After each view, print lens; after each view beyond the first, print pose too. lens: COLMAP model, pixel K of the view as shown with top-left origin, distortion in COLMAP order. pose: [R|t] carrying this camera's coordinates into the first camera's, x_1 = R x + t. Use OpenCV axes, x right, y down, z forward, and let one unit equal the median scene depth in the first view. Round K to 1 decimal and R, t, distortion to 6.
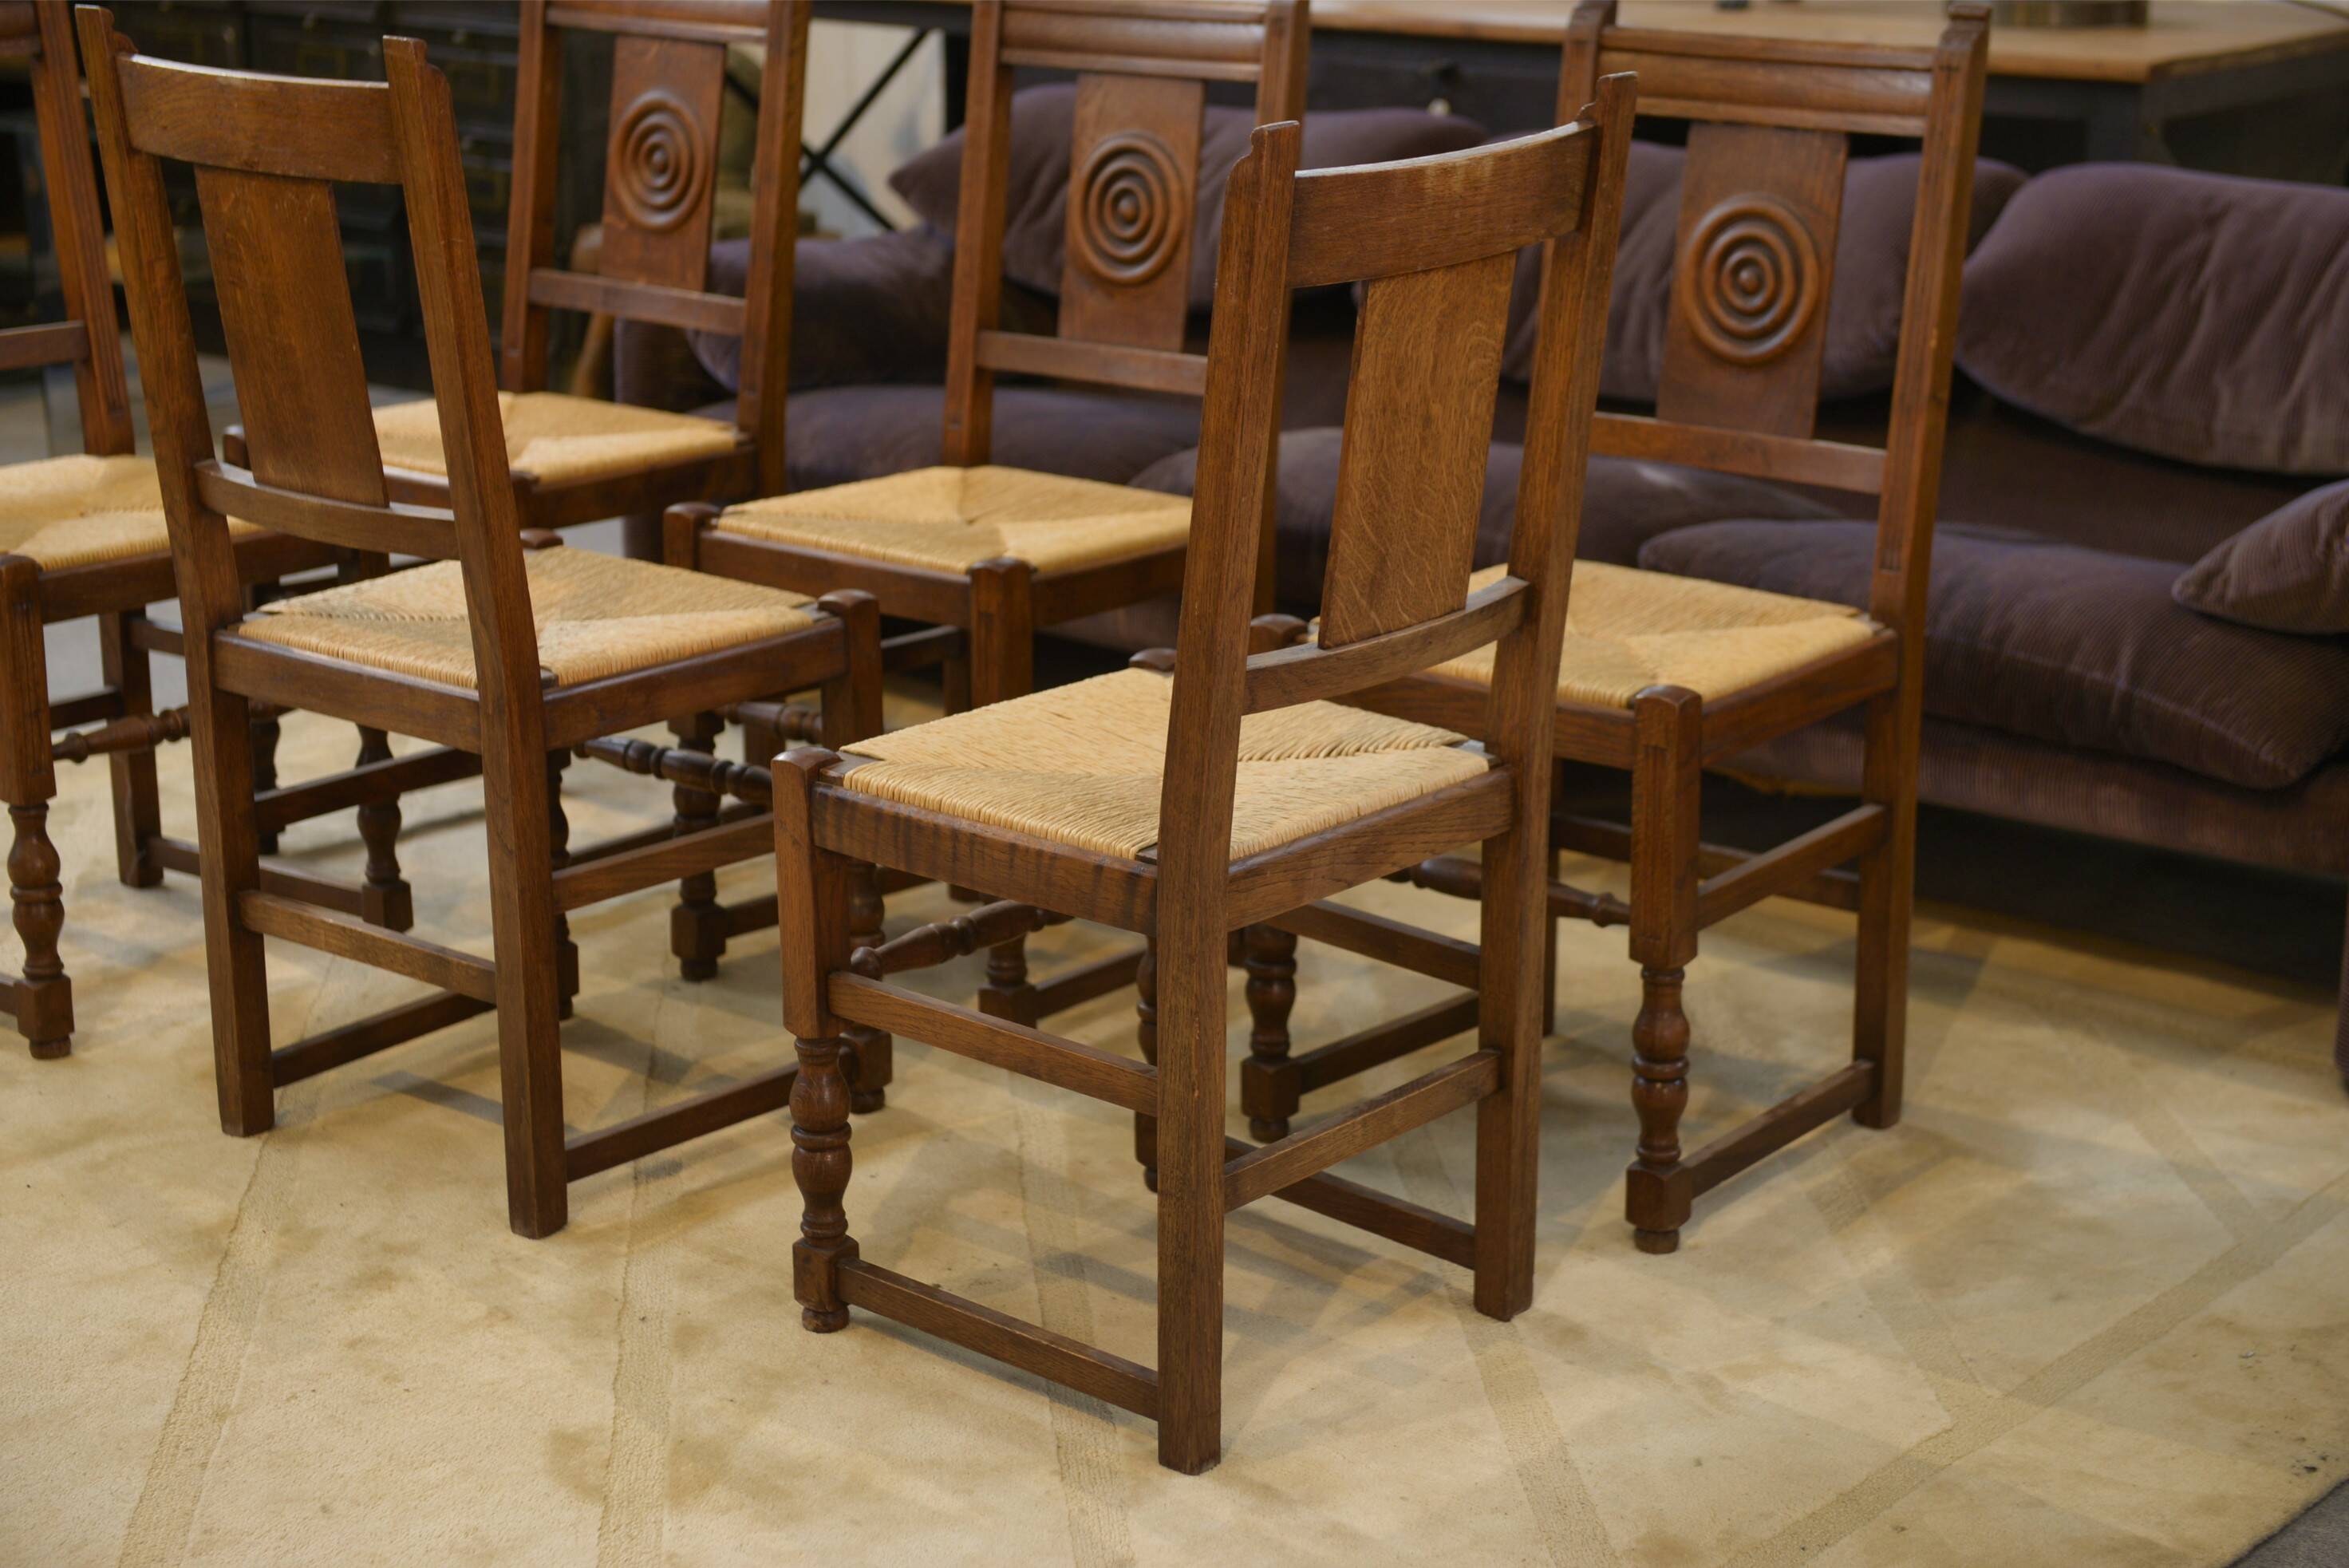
lens RADIAL K [[3968.6, 0, 1181.9], [0, 3968.6, 788.2], [0, 0, 1]] dist [0.112262, 0.000000]
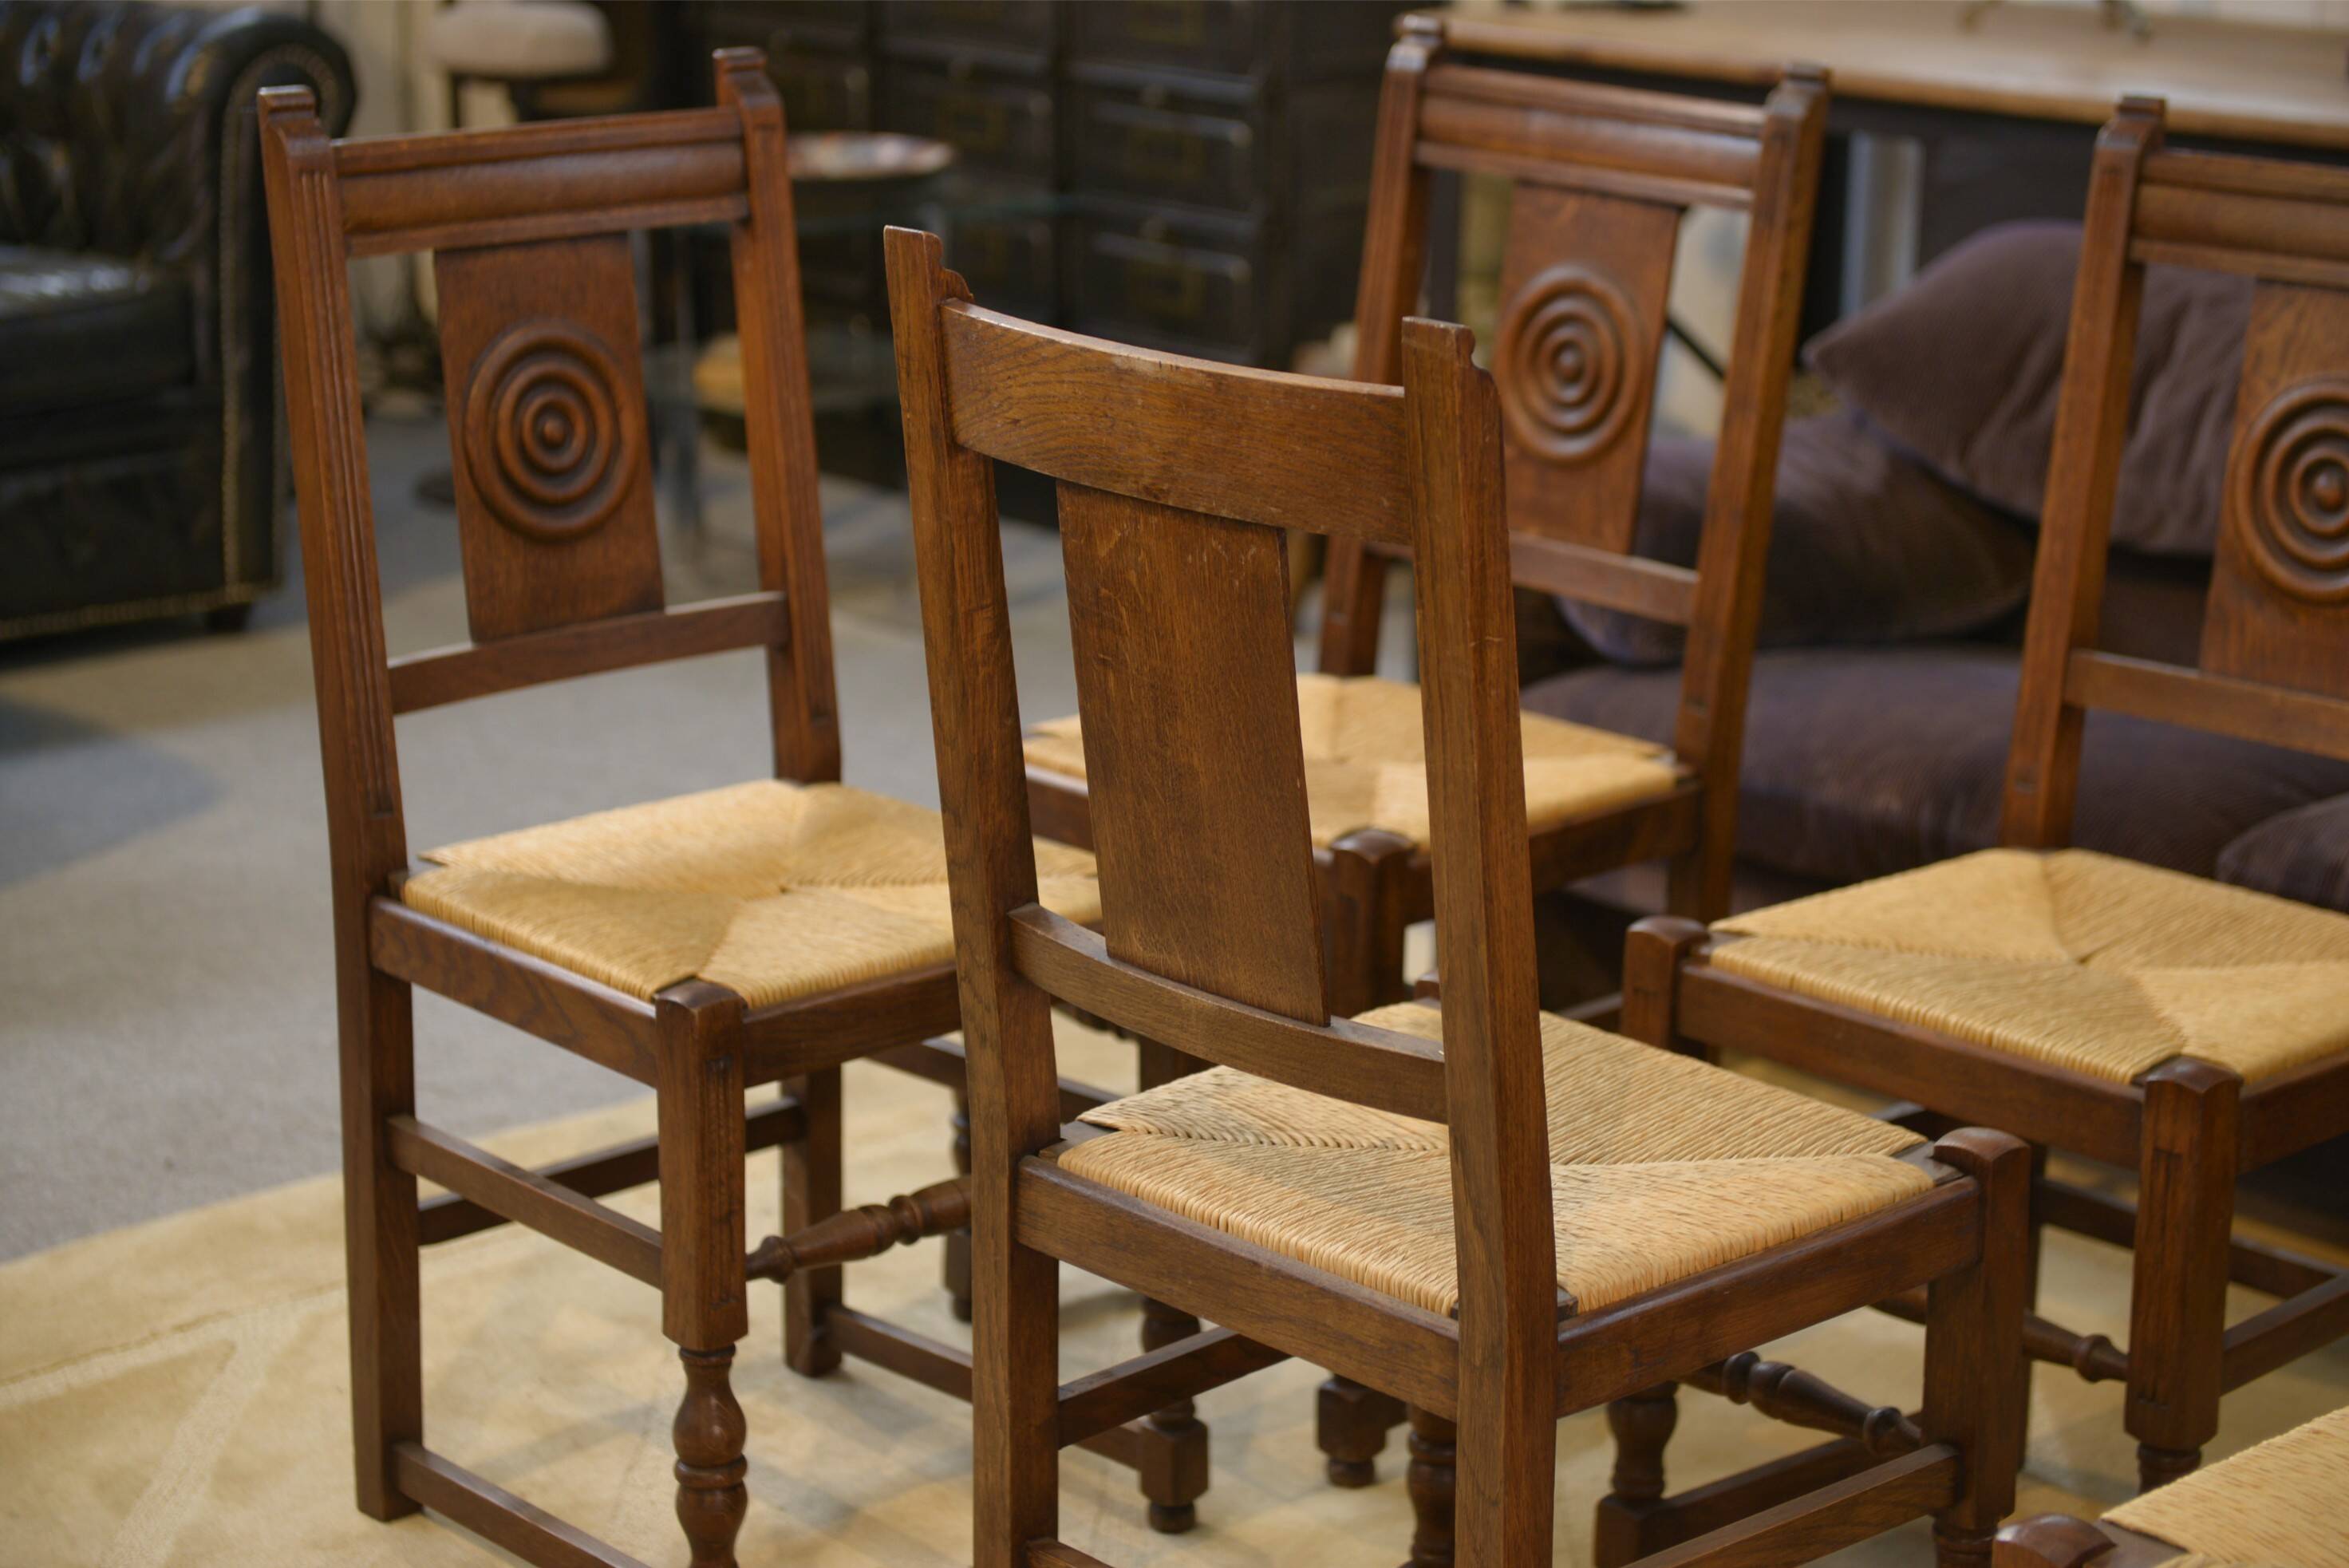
lens RADIAL K [[4419.7, 0, 1186.6], [0, 4419.7, 783.6], [0, 0, 1]] dist [0.090797, 0.000000]
pose [[0.991962, 0.043112, -0.118962, -0.127752], [-0.044102, 0.999011, -0.005697, -0.095230], [0.118599, 0.010898, 0.992882, 0.273198]]
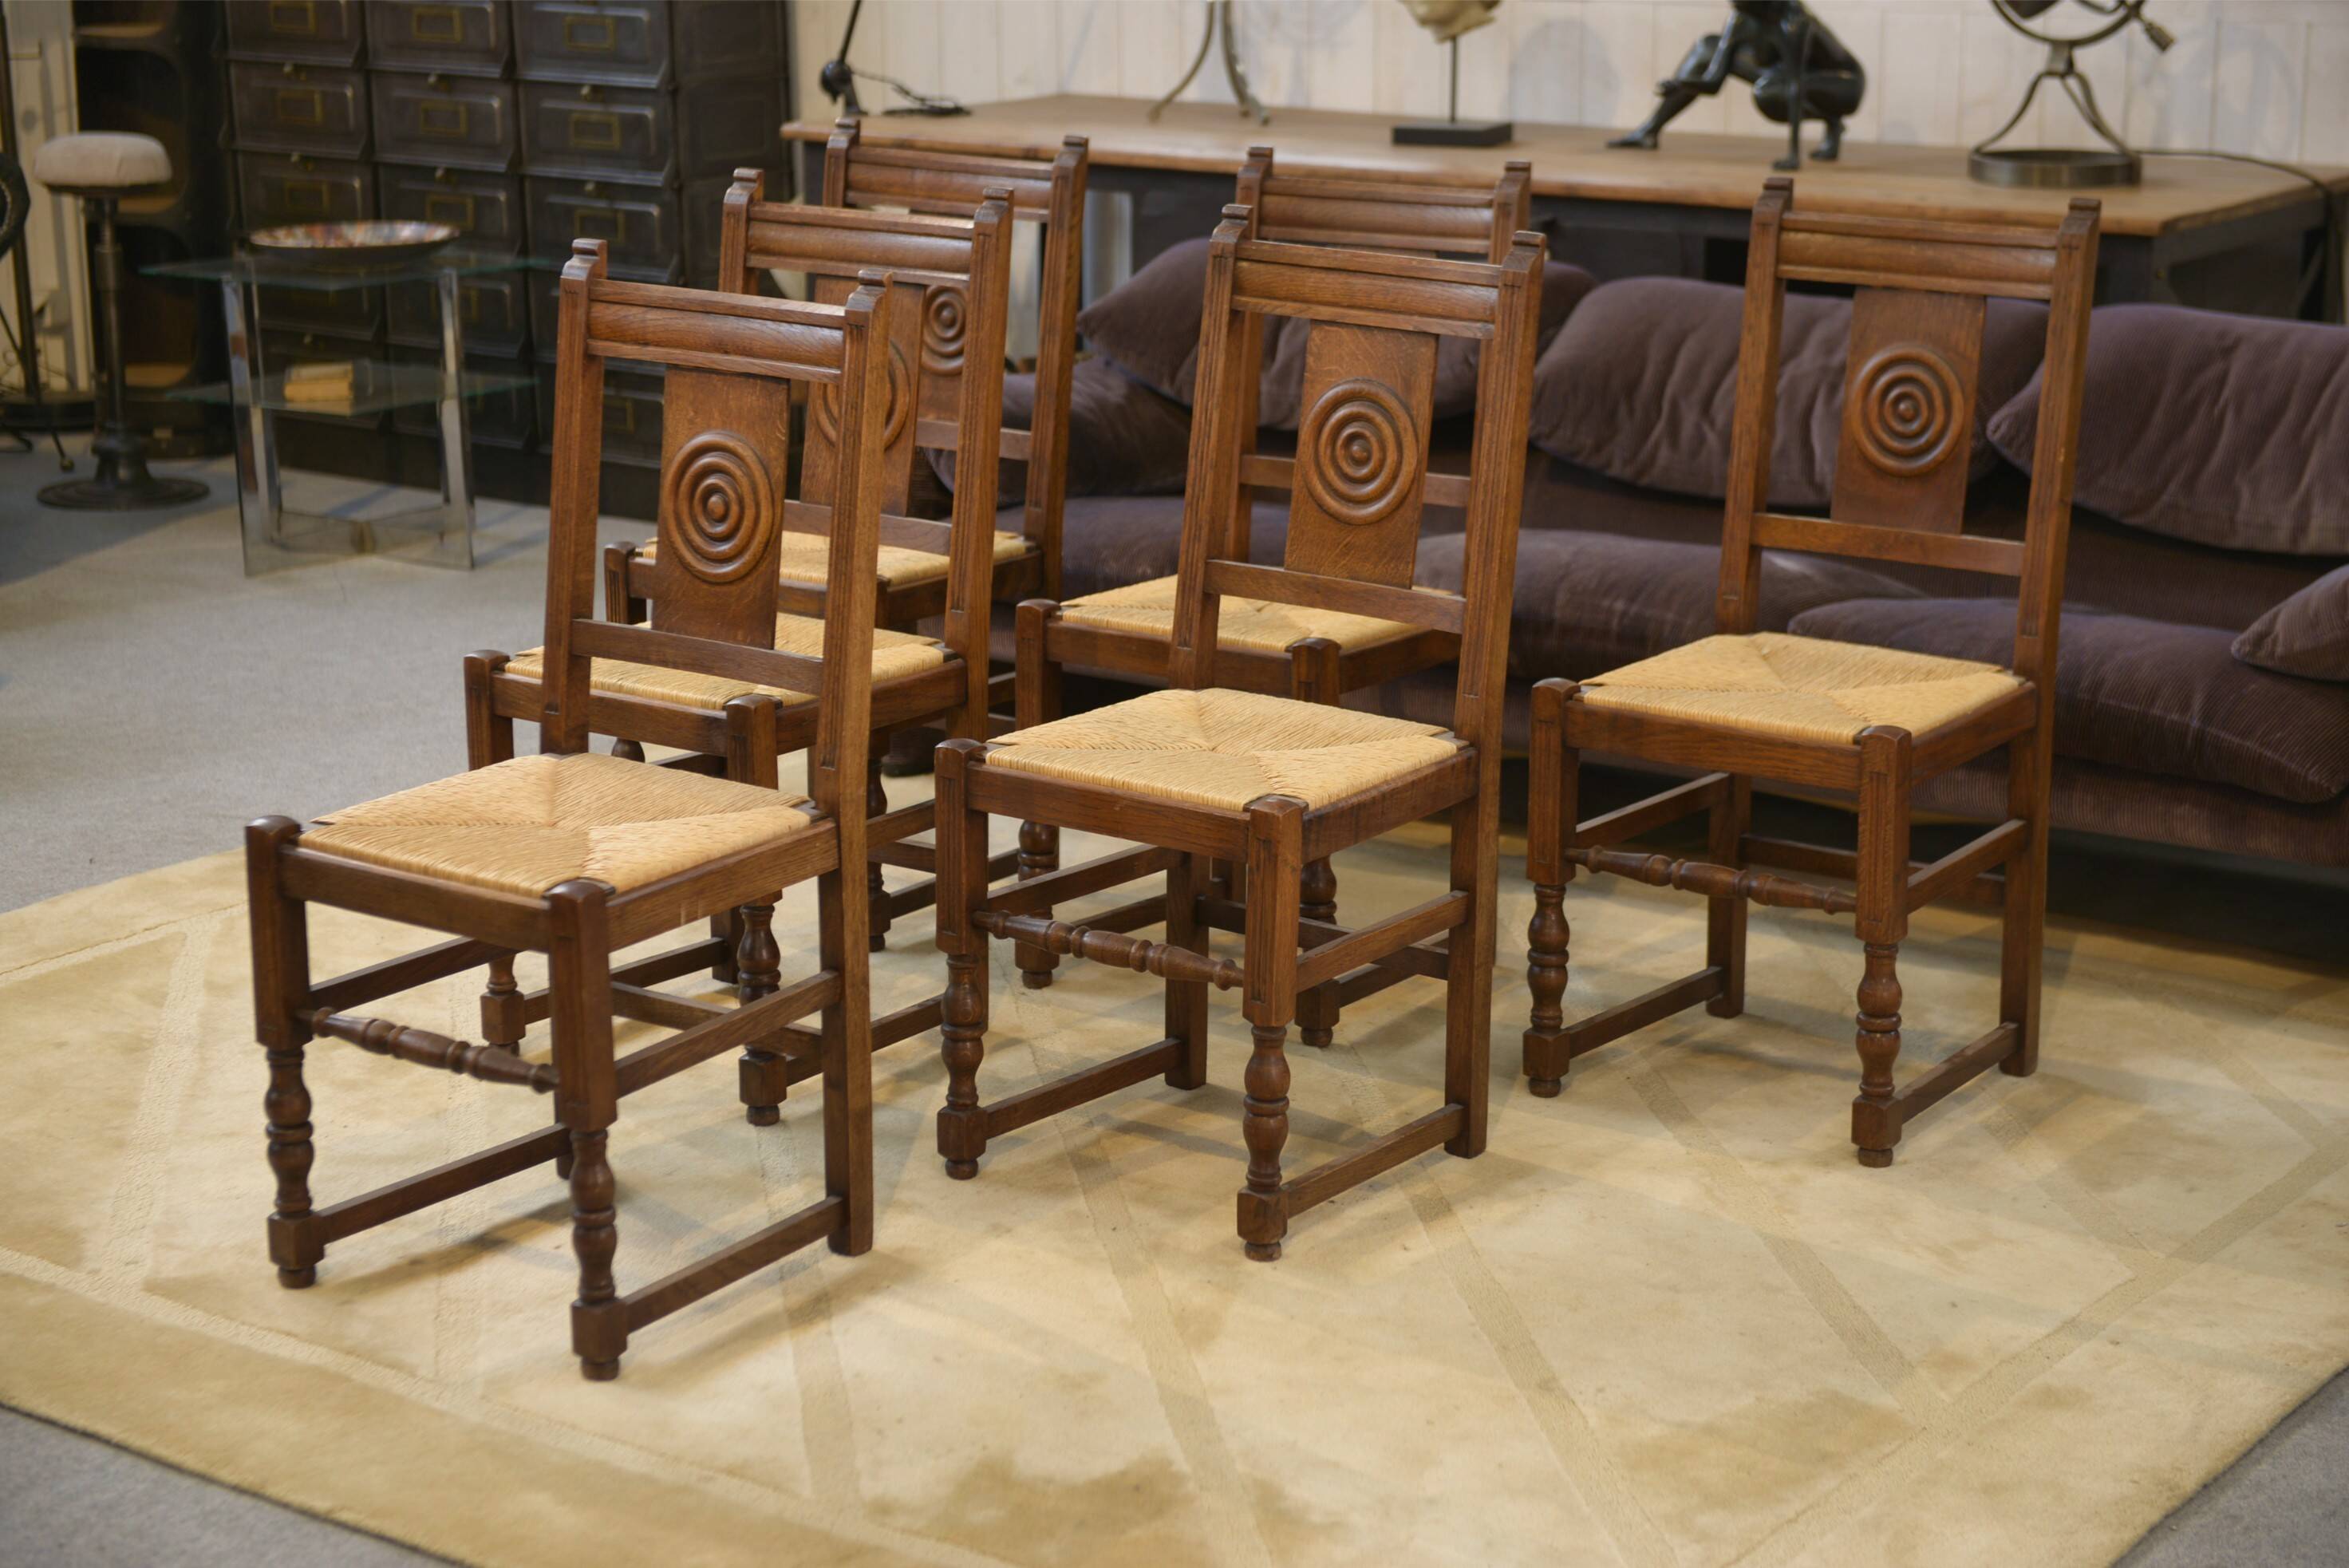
lens RADIAL K [[4115.0, 0, 1179.7], [0, 4115.0, 789.7], [0, 0, 1]] dist [0.104228, 0.000000]
pose [[0.998178, -0.018683, 0.057369, -0.169075], [0.020039, 0.999531, -0.023157, 0.019811], [-0.056909, 0.024264, 0.998084, -0.304213]]
